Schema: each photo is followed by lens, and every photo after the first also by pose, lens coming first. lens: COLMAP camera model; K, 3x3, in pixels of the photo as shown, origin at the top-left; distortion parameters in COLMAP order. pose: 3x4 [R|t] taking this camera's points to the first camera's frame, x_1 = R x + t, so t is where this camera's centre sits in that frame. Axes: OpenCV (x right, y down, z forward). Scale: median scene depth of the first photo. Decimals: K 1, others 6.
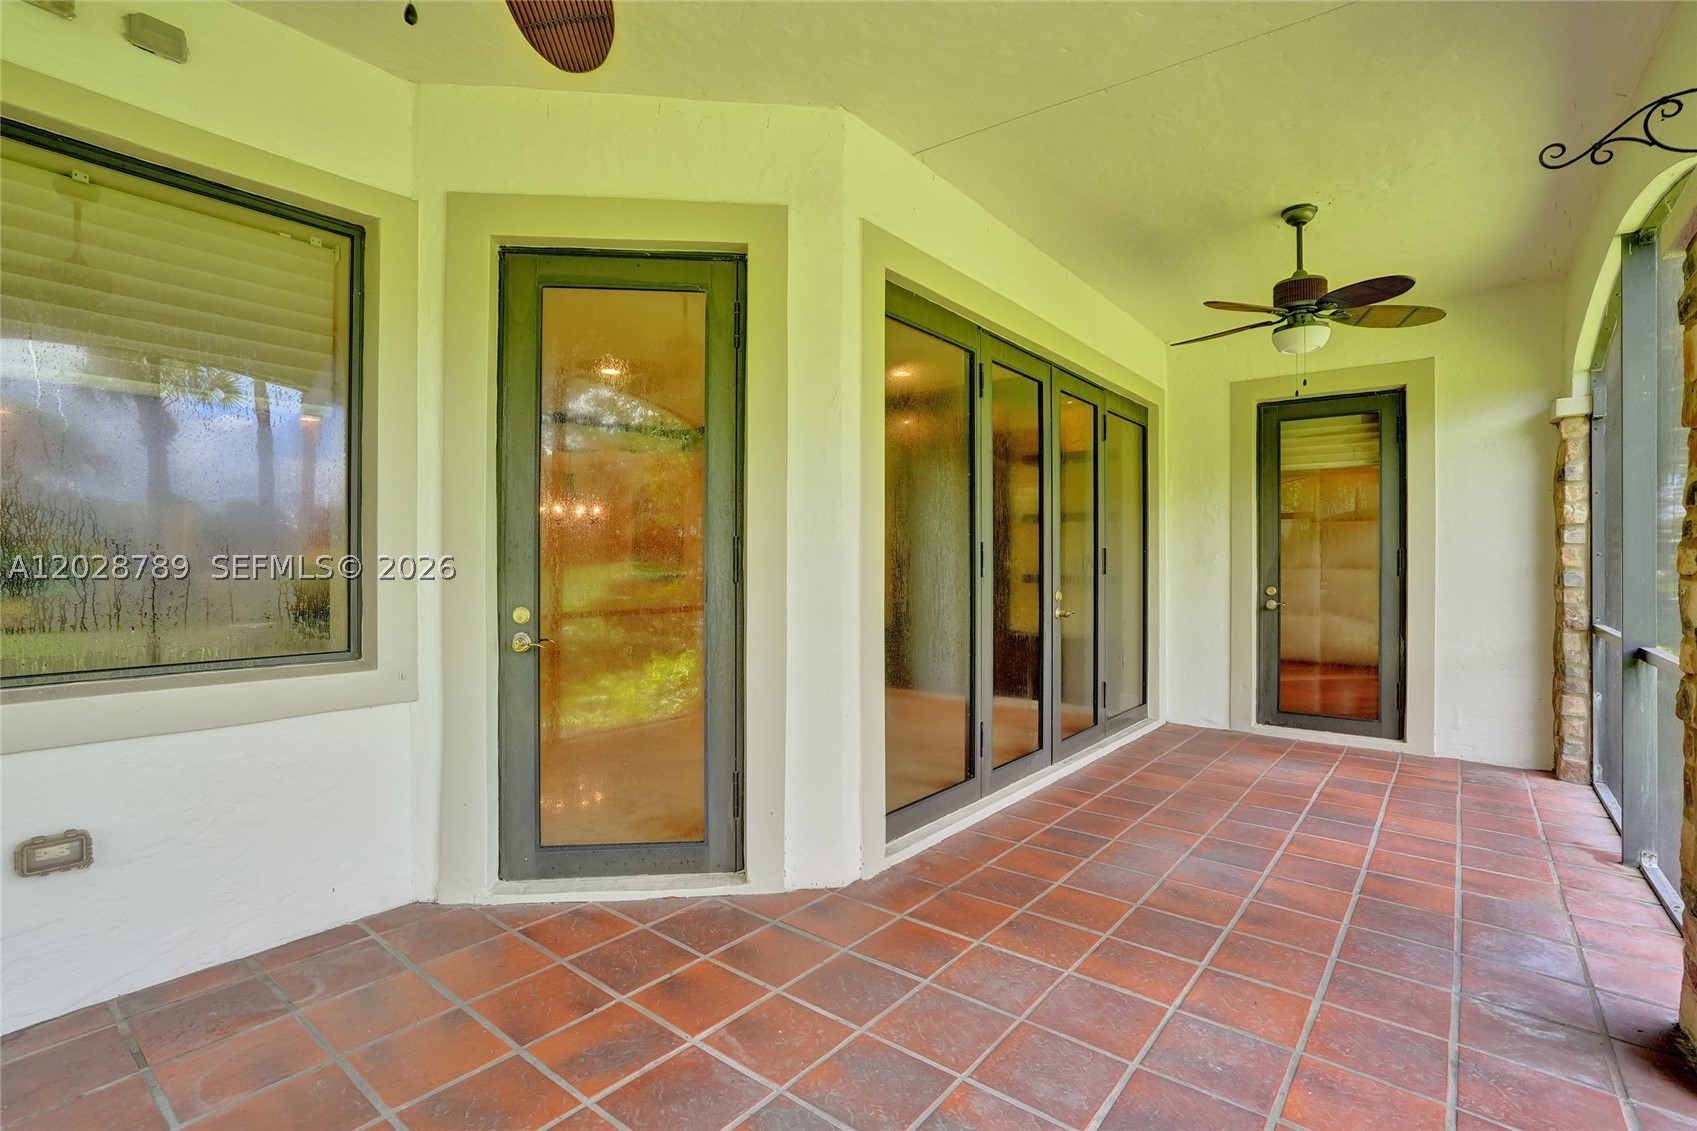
lens RADIAL K [[785.4, 0, 842.6], [0, 785.4, 562.3], [0, 0, 1]] dist [0.000218, 0.000456]
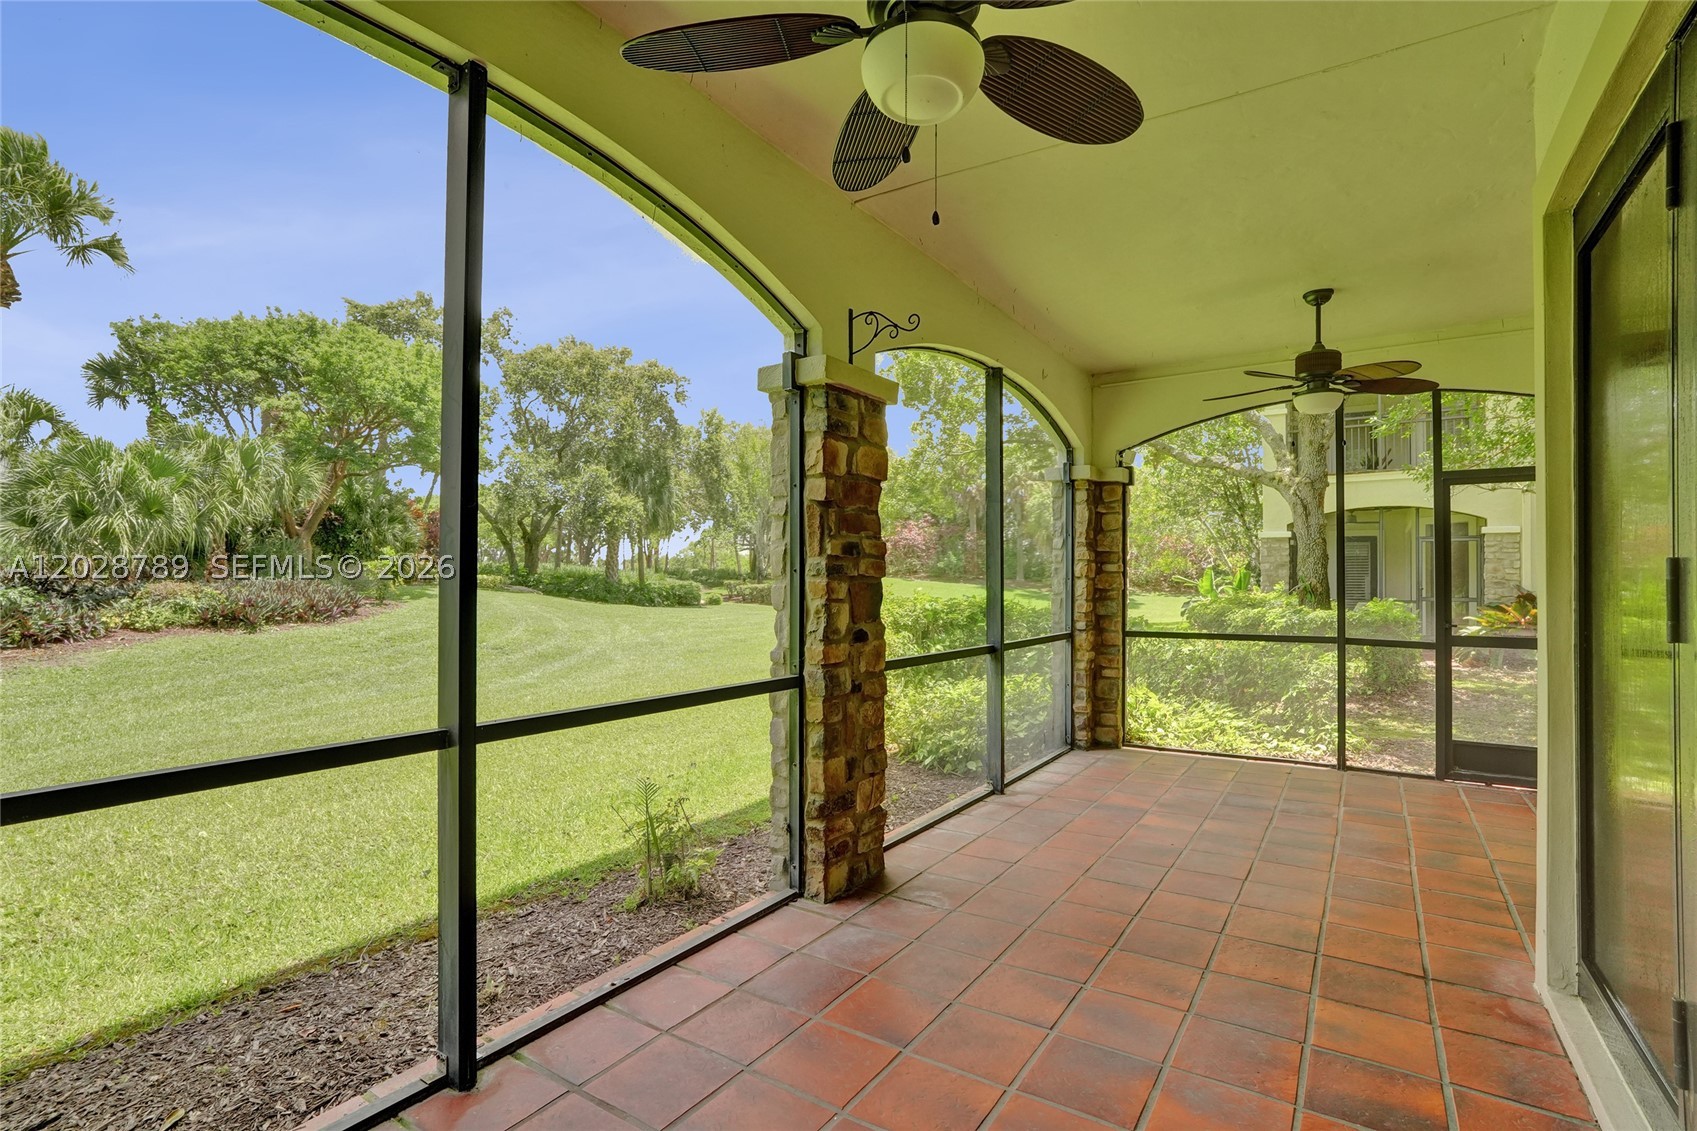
lens RADIAL K [[815.3, 0, 846.8], [0, 815.3, 573.1], [0, 0, 1]] dist [-0.003552, 0.000339]
pose [[-0.994566, -0.005120, -0.103986, 0.659150], [-0.004002, 0.999932, -0.010954, -0.009379], [0.104035, -0.010478, -0.994518, 1.404555]]
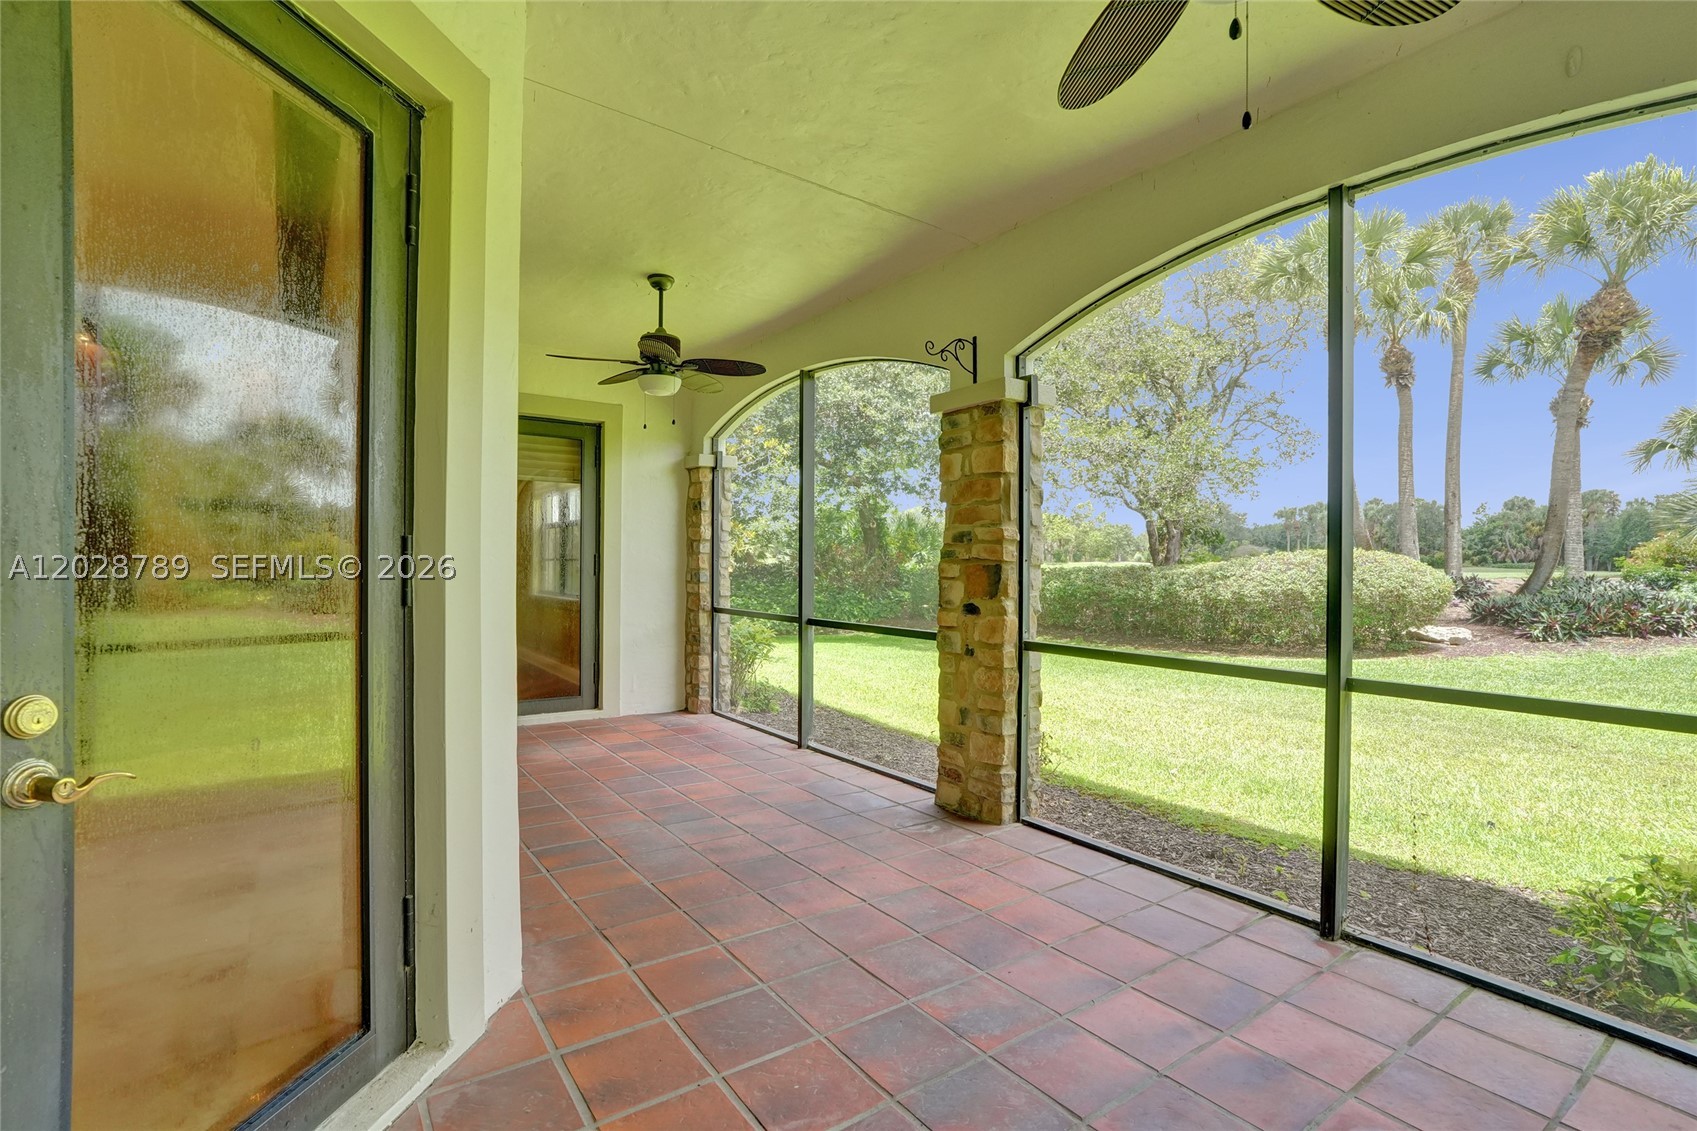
lens RADIAL K [[803.9, 0, 843.8], [0, 803.9, 561.1], [0, 0, 1]] dist [-0.022857, -0.000059]
pose [[0.278373, 0.003510, 0.960467, -0.519385], [-0.009448, 0.999955, -0.000916, -0.010758], [-0.960426, -0.008820, 0.278394, 0.371325]]
